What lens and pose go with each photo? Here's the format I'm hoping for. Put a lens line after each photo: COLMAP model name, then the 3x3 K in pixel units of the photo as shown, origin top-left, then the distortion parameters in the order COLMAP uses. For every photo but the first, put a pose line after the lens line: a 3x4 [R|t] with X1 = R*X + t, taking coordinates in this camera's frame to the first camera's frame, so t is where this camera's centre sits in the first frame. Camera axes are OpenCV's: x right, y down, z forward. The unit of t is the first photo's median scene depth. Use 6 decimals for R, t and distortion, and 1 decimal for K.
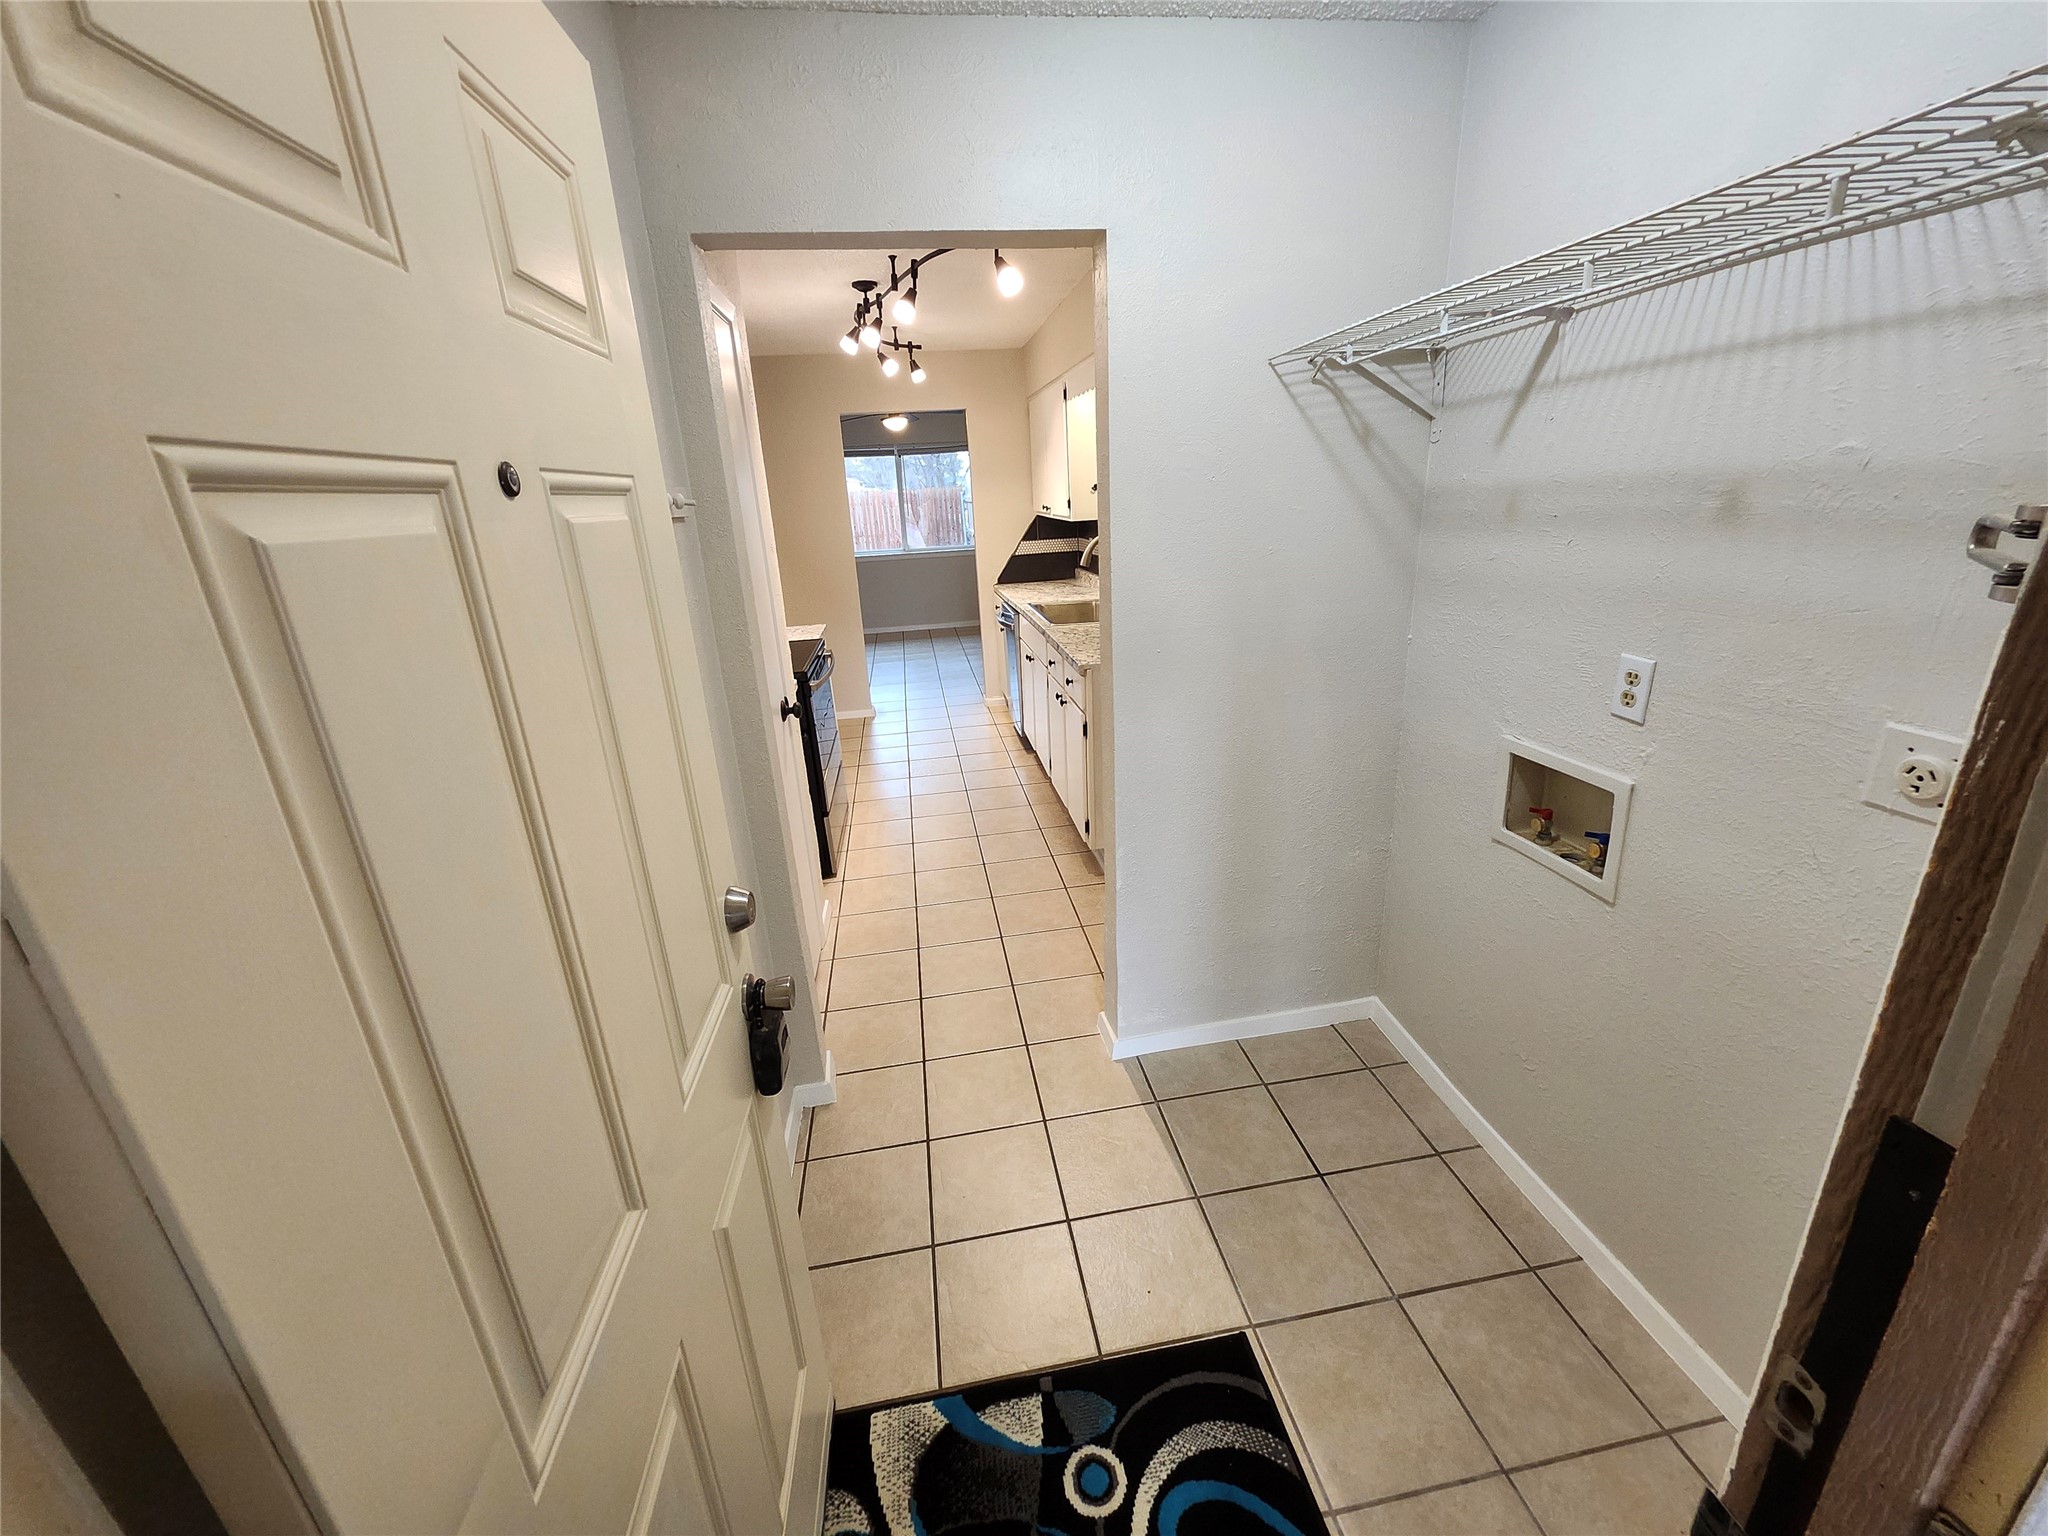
lens RADIAL K [[800.7, 0, 1020.0], [0, 800.7, 763.1], [0, 0, 1]] dist [0.001585, -0.000181]
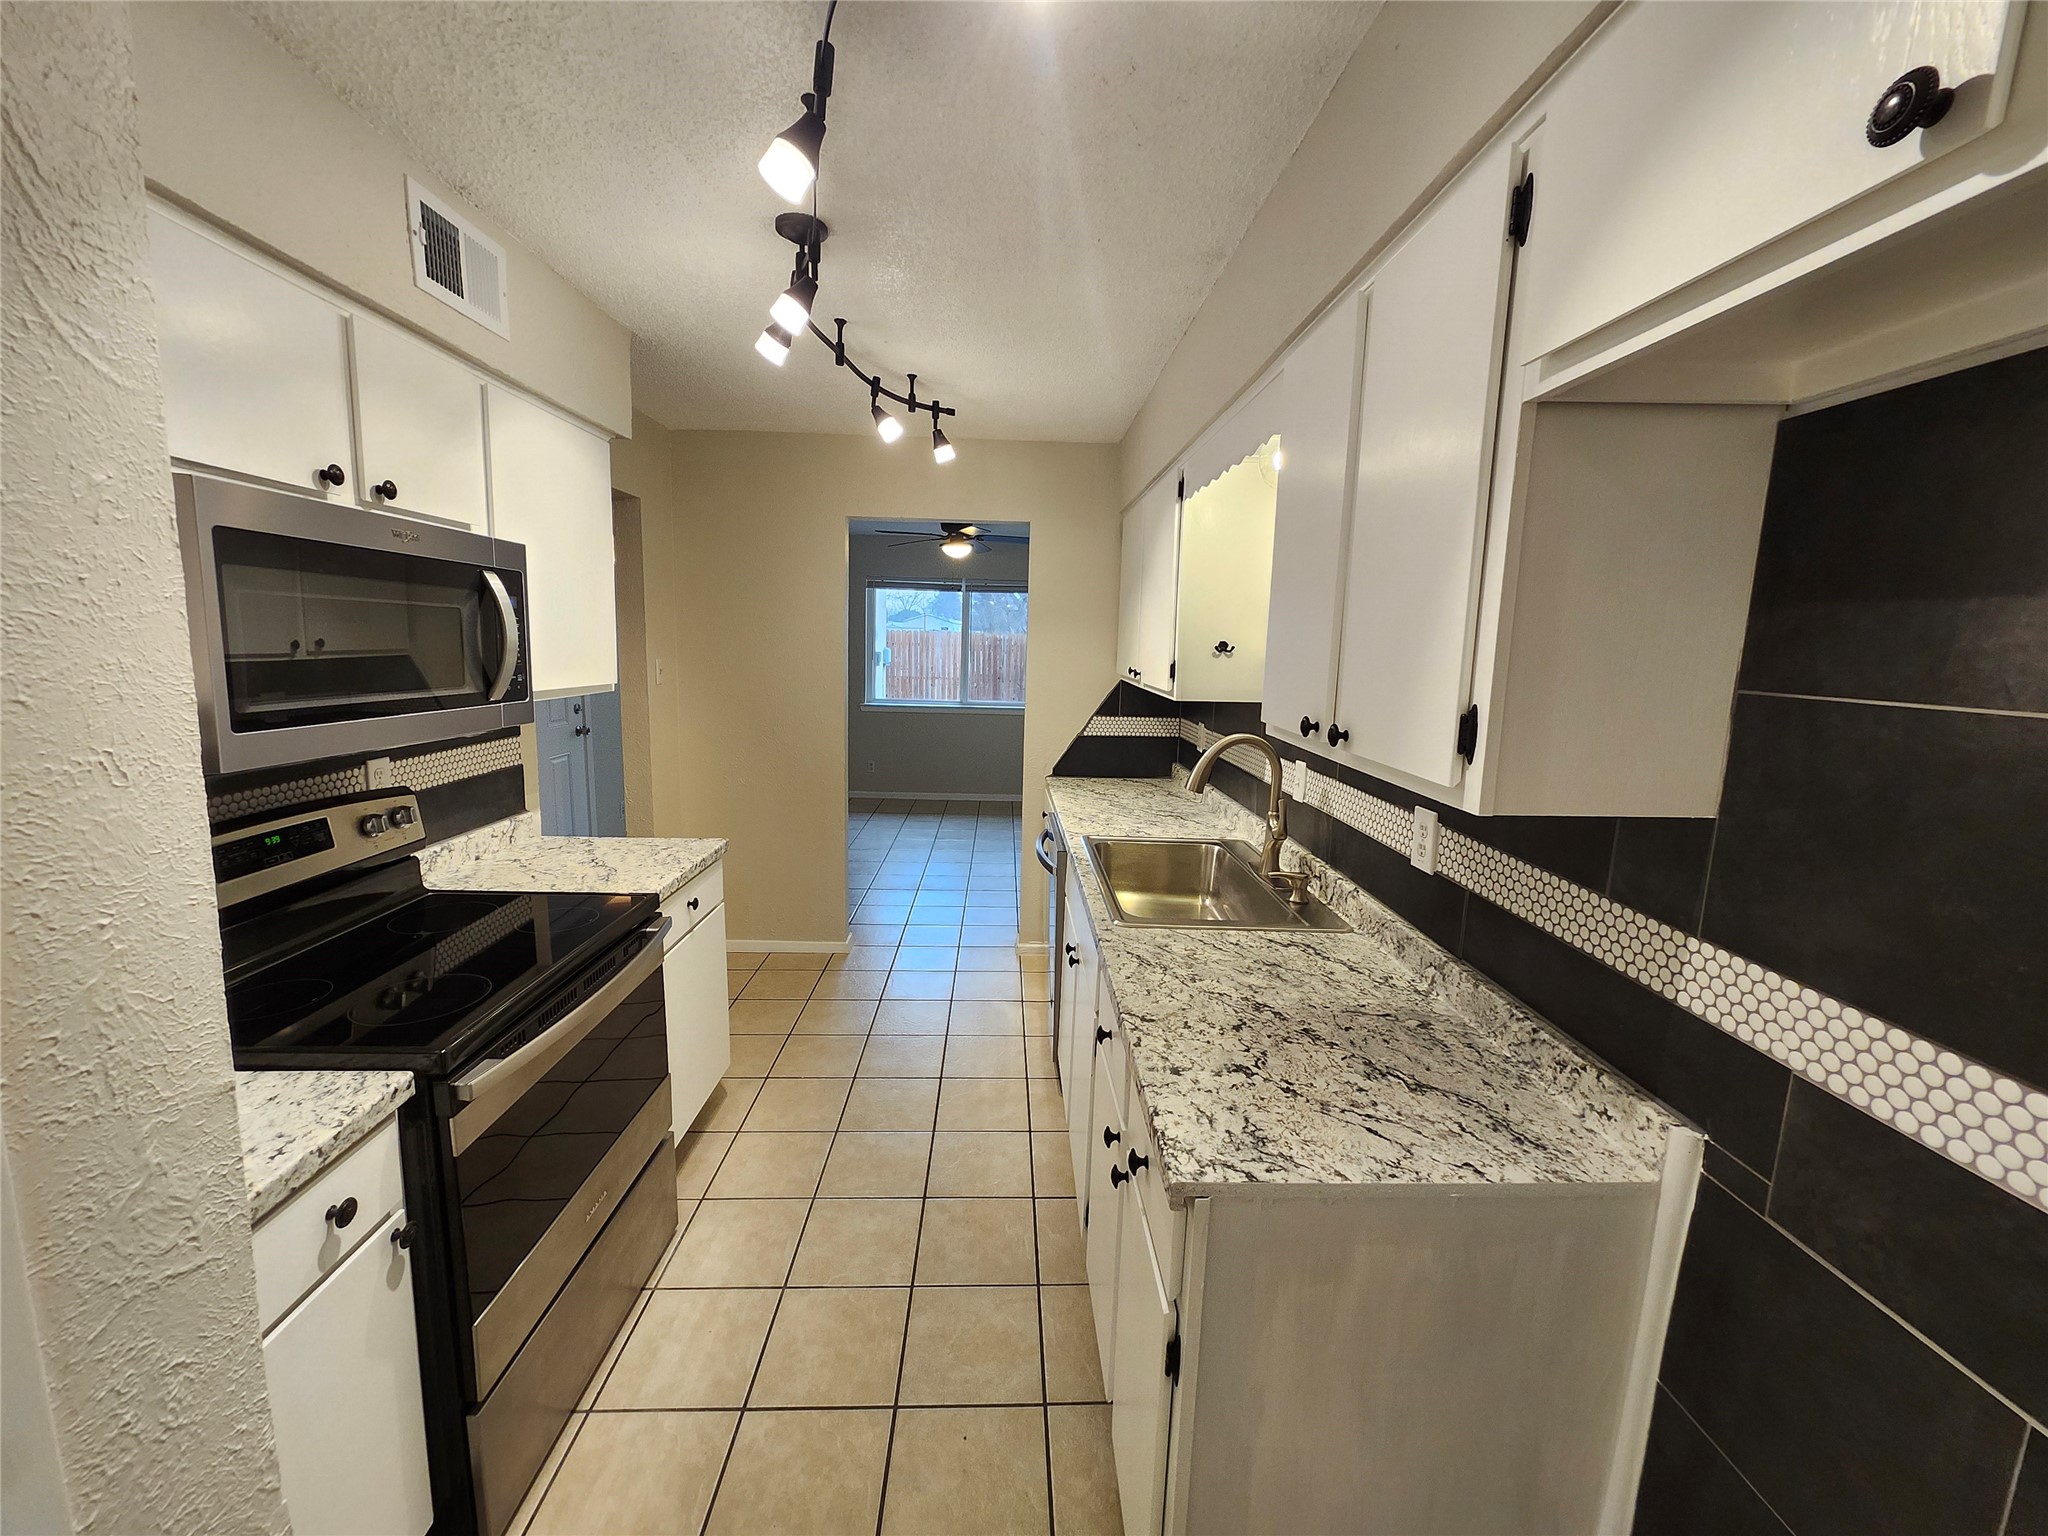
lens RADIAL K [[800.7, 0, 1025.3], [0, 800.7, 764.1], [0, 0, 1]] dist [0.001585, -0.000181]
pose [[0.990132, 0.093797, -0.104122, 0.020452], [-0.110471, 0.979564, -0.168081, -0.134236], [0.086229, 0.177924, 0.980259, 0.392829]]
